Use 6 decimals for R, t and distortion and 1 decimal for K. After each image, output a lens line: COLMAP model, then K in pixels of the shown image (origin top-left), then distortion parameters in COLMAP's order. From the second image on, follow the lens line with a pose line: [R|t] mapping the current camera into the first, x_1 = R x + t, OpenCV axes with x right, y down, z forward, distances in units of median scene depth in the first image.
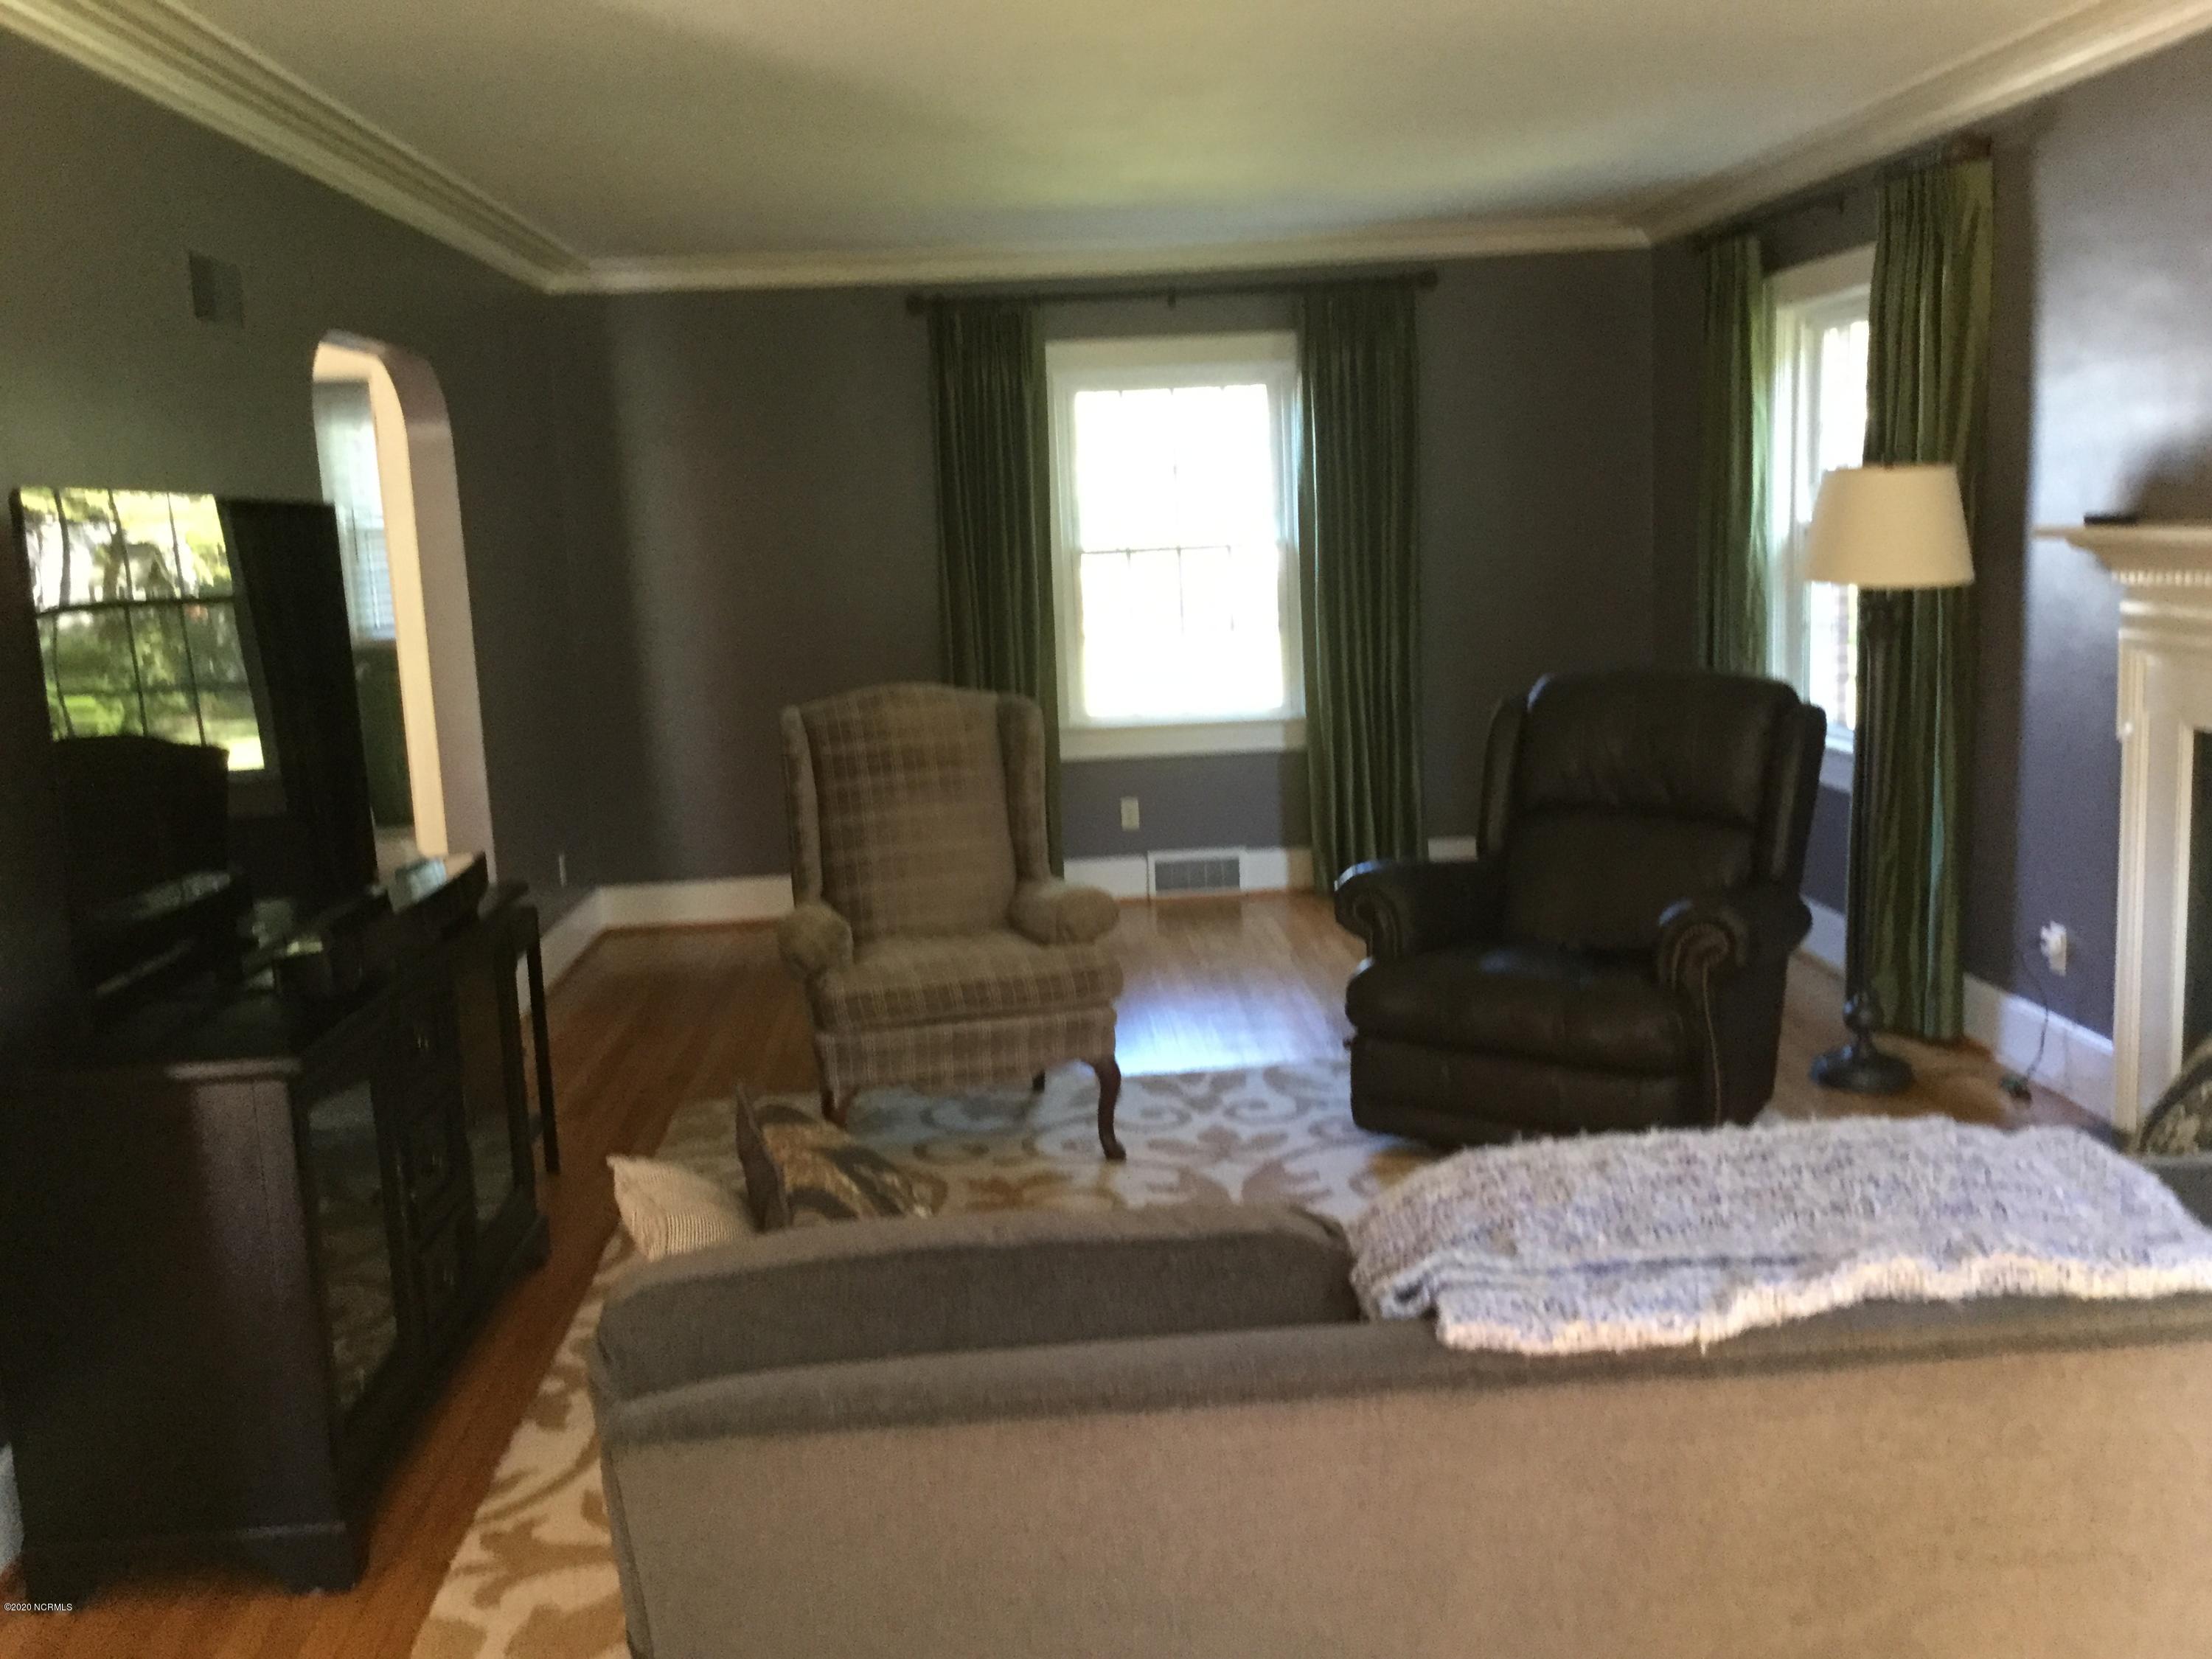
lens RADIAL K [[2017.1, 0, 1106.0], [0, 2017.1, 829.5], [0, 0, 1]] dist [0.091299, -0.168329]
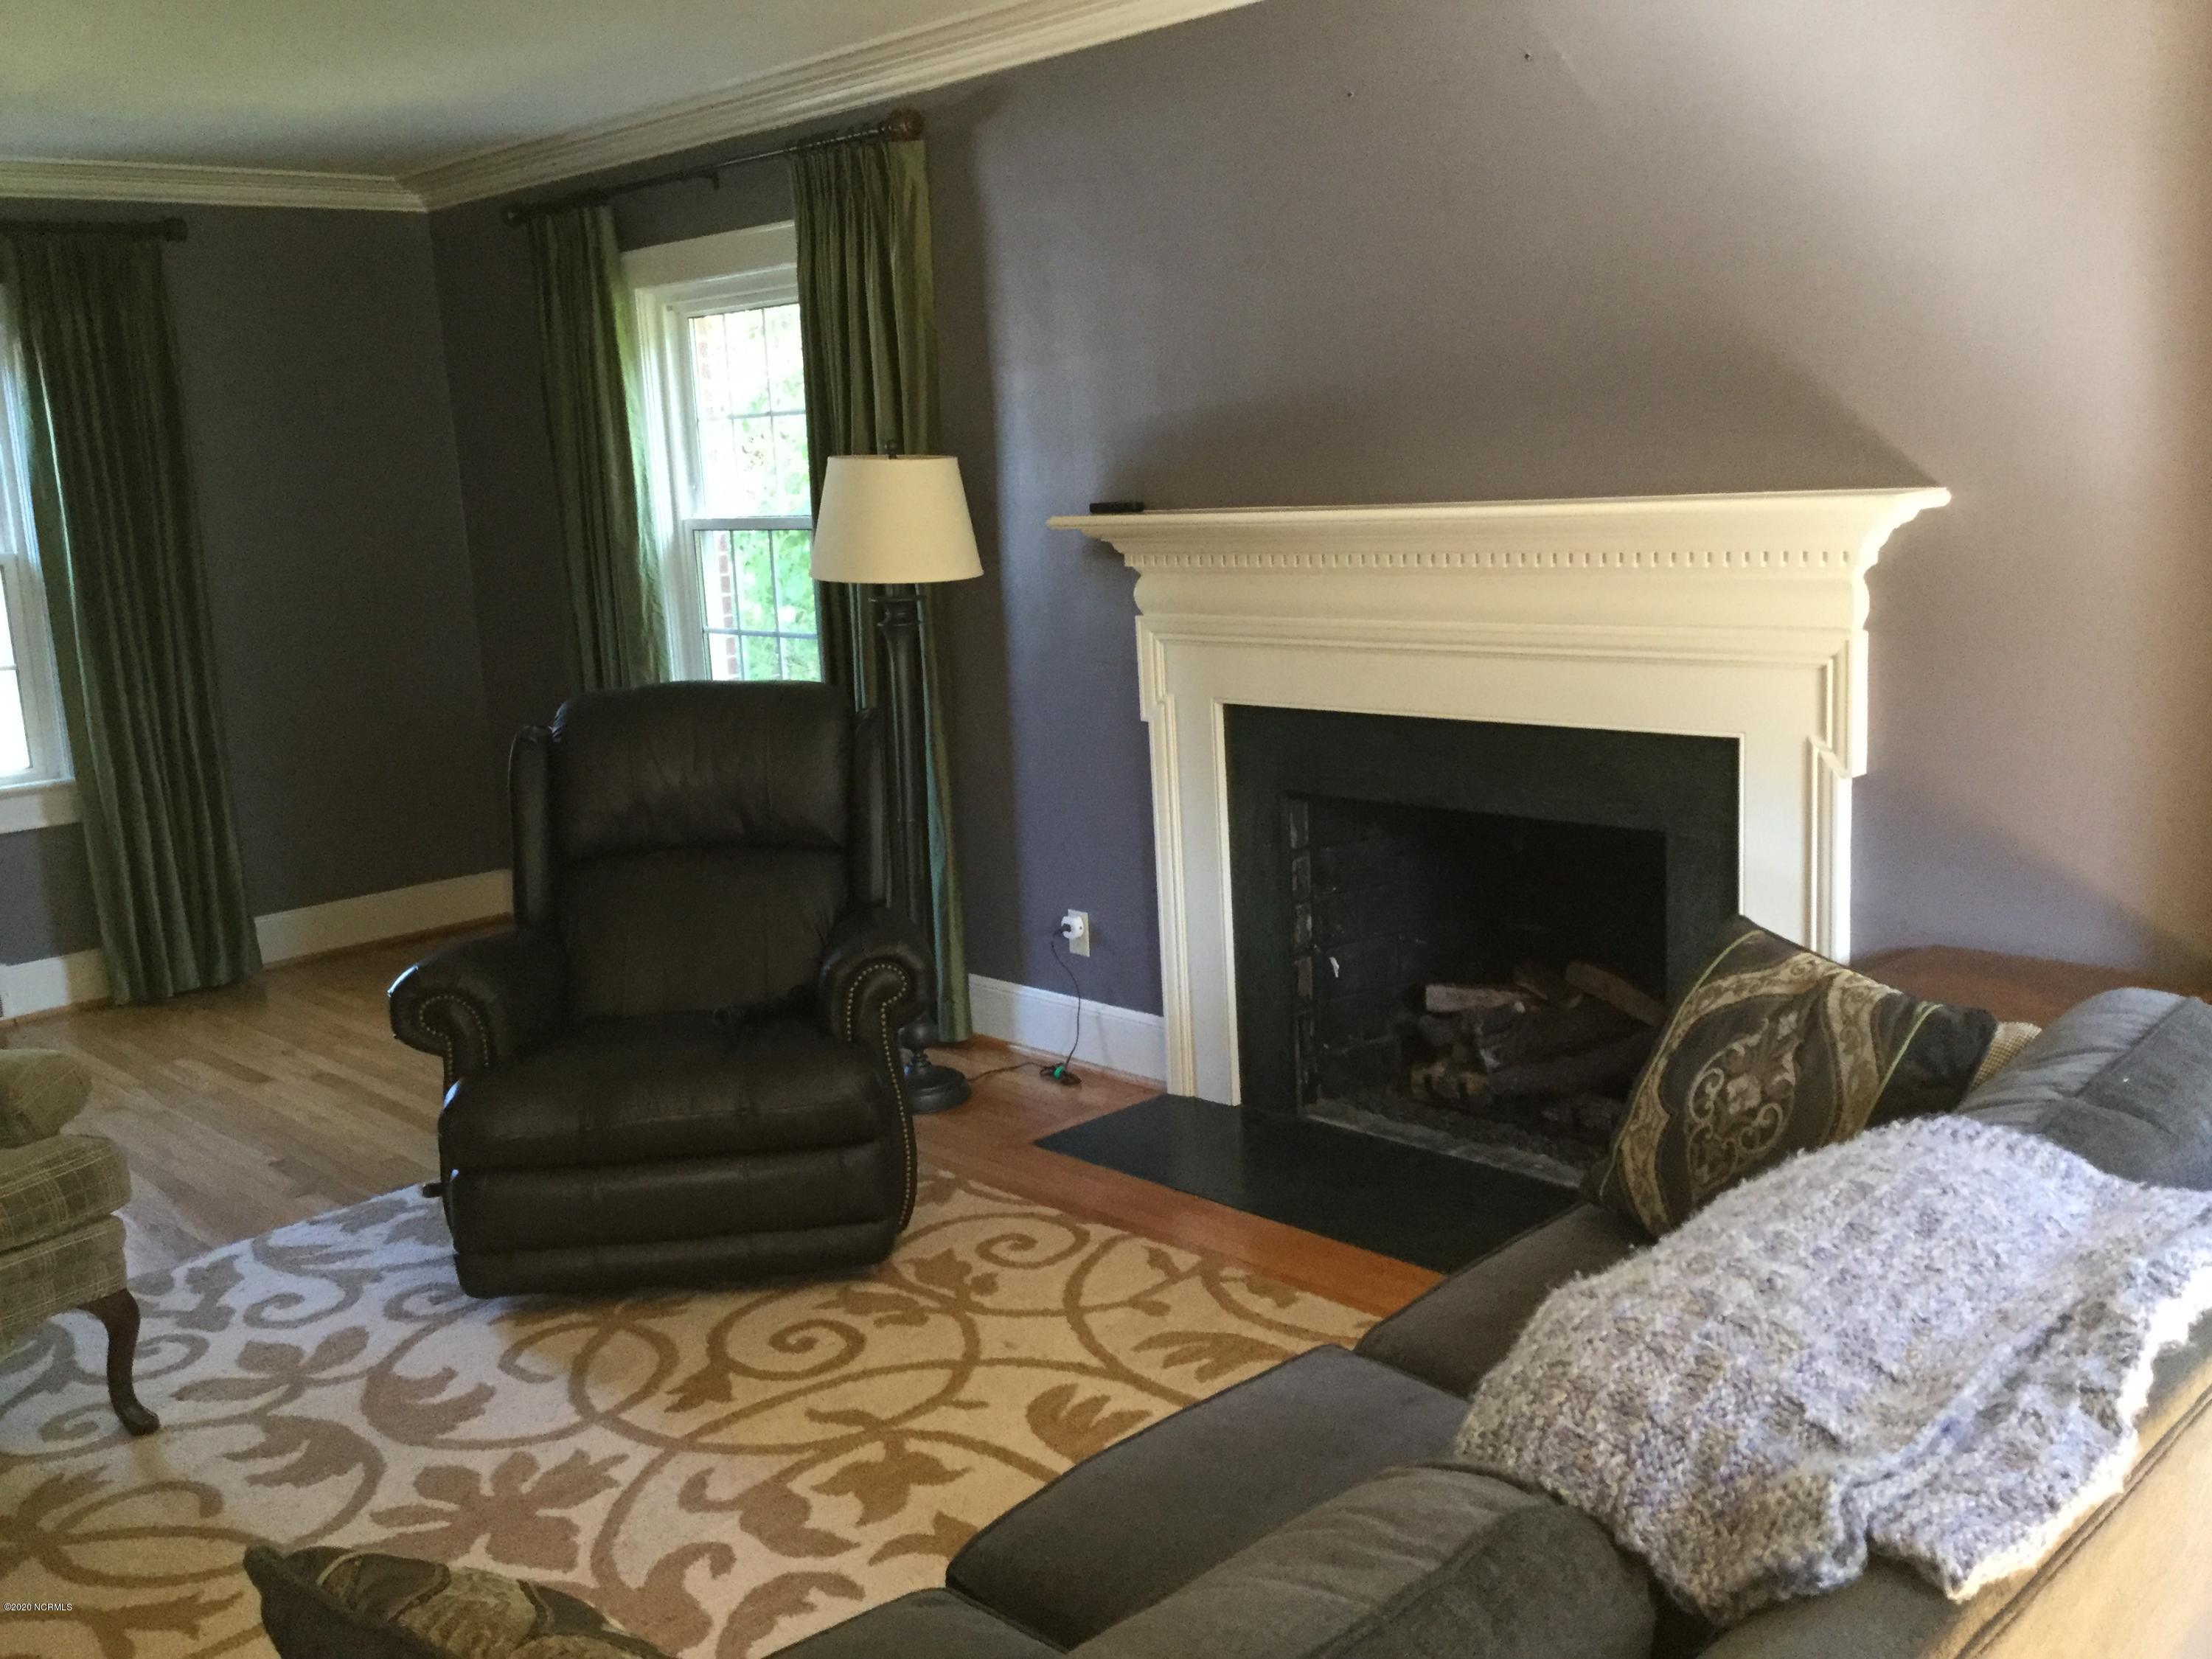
lens RADIAL K [[2017.1, 0, 1106.0], [0, 2017.1, 829.5], [0, 0, 1]] dist [0.091299, -0.168329]
pose [[0.753327, -0.110719, 0.648259, -0.166529], [0.119289, 0.992380, 0.030869, -0.022321], [-0.646737, 0.054076, 0.760794, 0.229298]]
